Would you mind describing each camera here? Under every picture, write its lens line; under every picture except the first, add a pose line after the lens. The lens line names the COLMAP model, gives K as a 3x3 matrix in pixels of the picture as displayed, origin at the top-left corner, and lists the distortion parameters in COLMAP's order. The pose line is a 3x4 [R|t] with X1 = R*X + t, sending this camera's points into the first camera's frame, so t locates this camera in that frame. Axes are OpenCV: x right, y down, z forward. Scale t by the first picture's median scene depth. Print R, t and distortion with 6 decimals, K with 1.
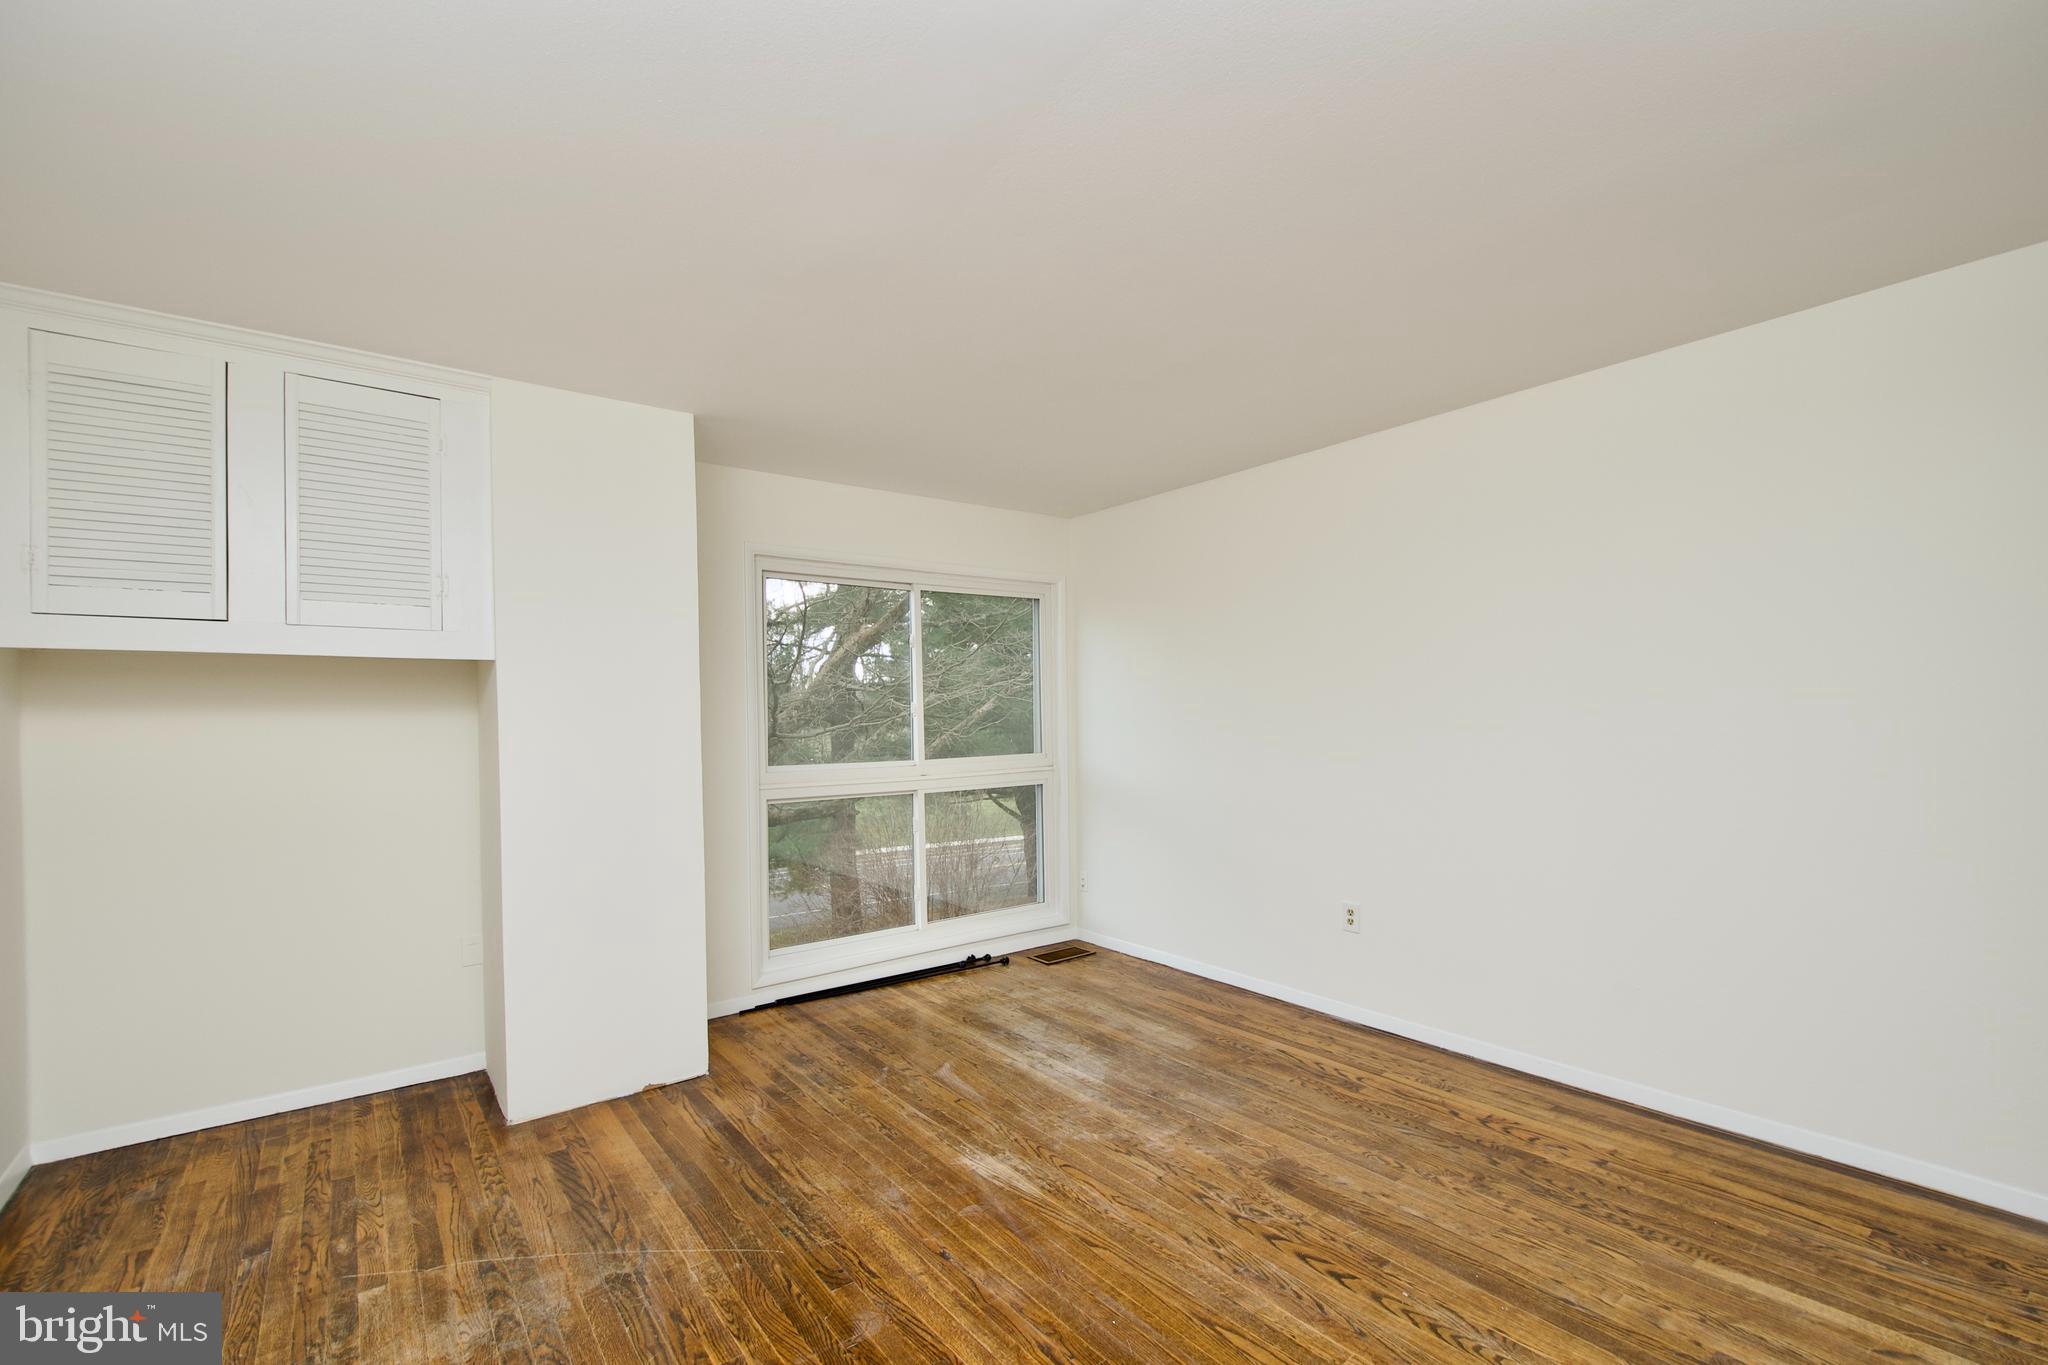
lens RADIAL K [[899.5, 0, 1046.7], [0, 899.5, 707.8], [0, 0, 1]] dist [0.010976, -0.006131]
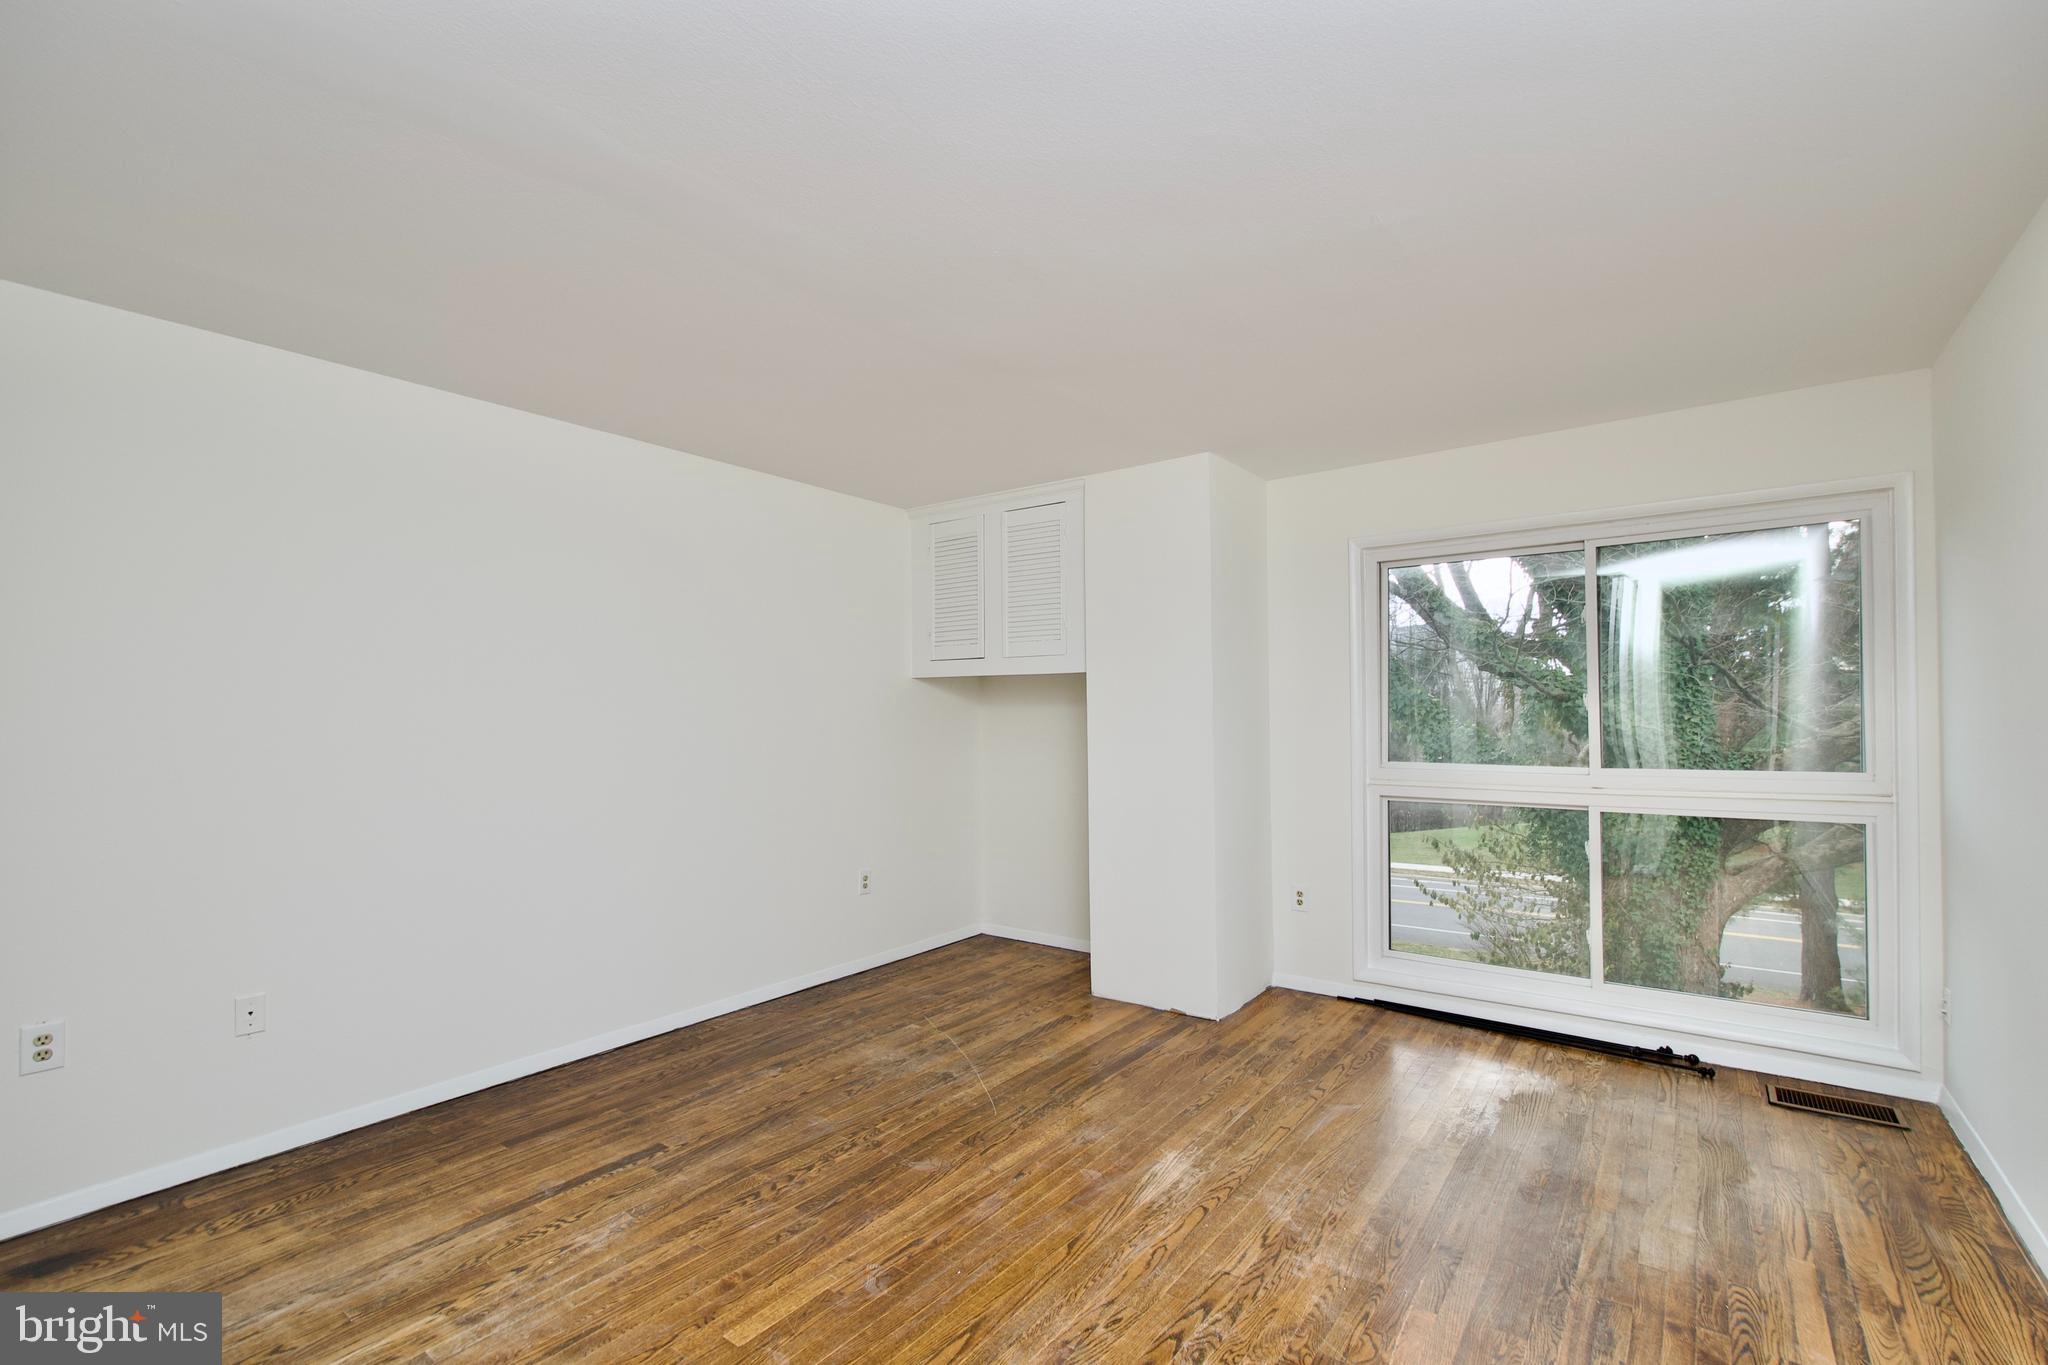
lens RADIAL K [[899.5, 0, 1035.3], [0, 899.5, 699.6], [0, 0, 1]] dist [0.010976, -0.006131]
pose [[0.271105, -0.003724, -0.962543, 0.777013], [0.009307, 0.999956, -0.001247, -0.007643], [0.962505, -0.008620, 0.271128, 0.537175]]
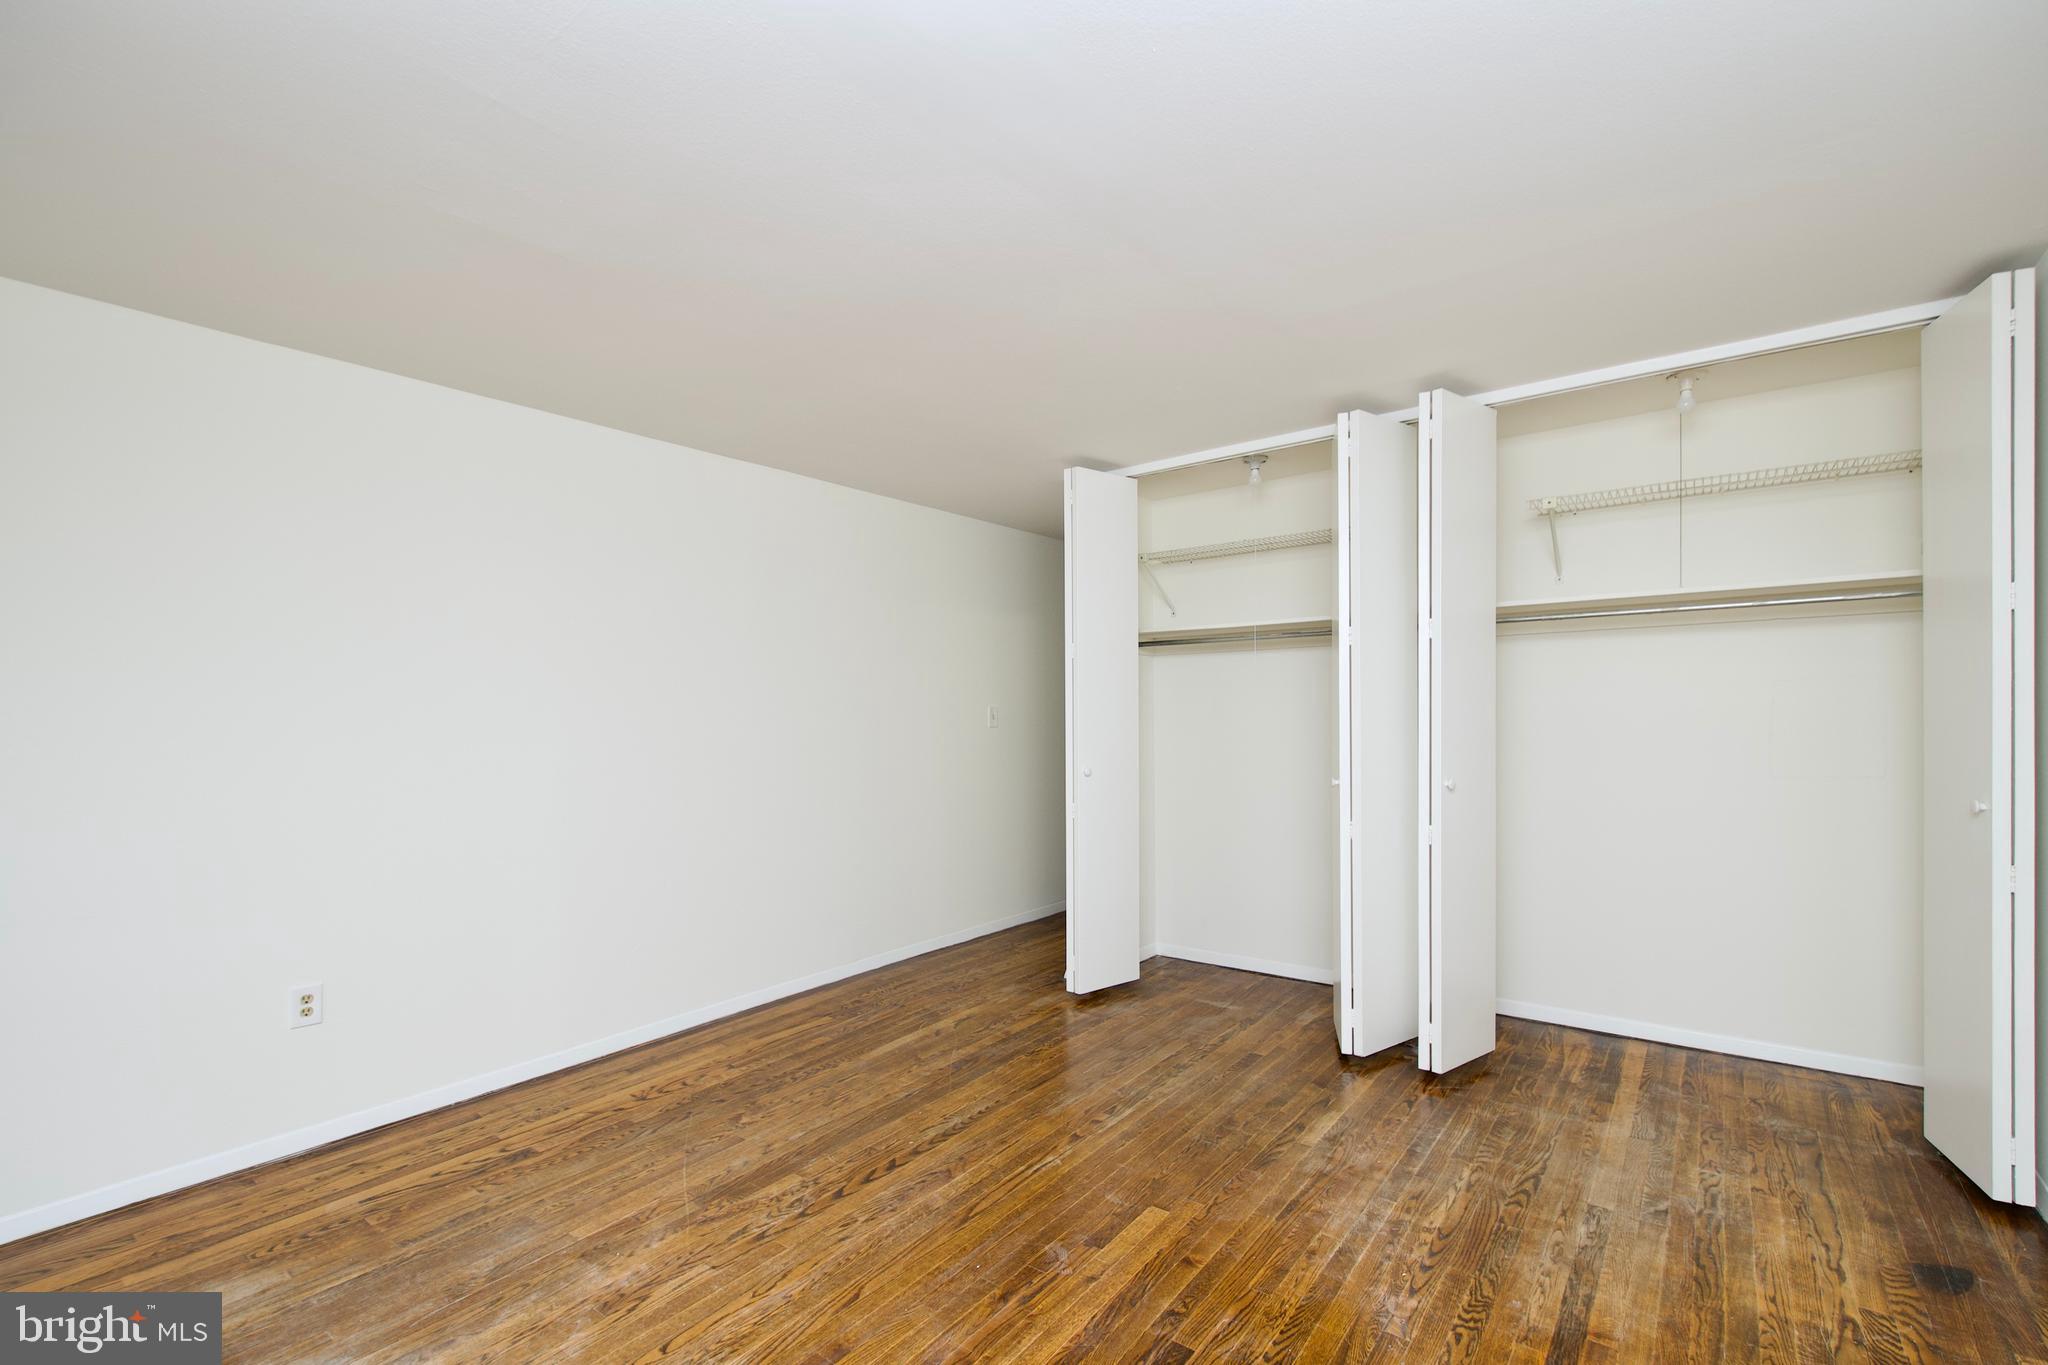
lens RADIAL K [[899.5, 0, 1028.5], [0, 899.5, 694.8], [0, 0, 1]] dist [0.010976, -0.006131]
pose [[-0.247265, 0.037591, 0.968218, -0.691378], [0.010004, 0.999293, -0.036243, 0.018064], [-0.968896, 0.000725, -0.247466, 0.815110]]
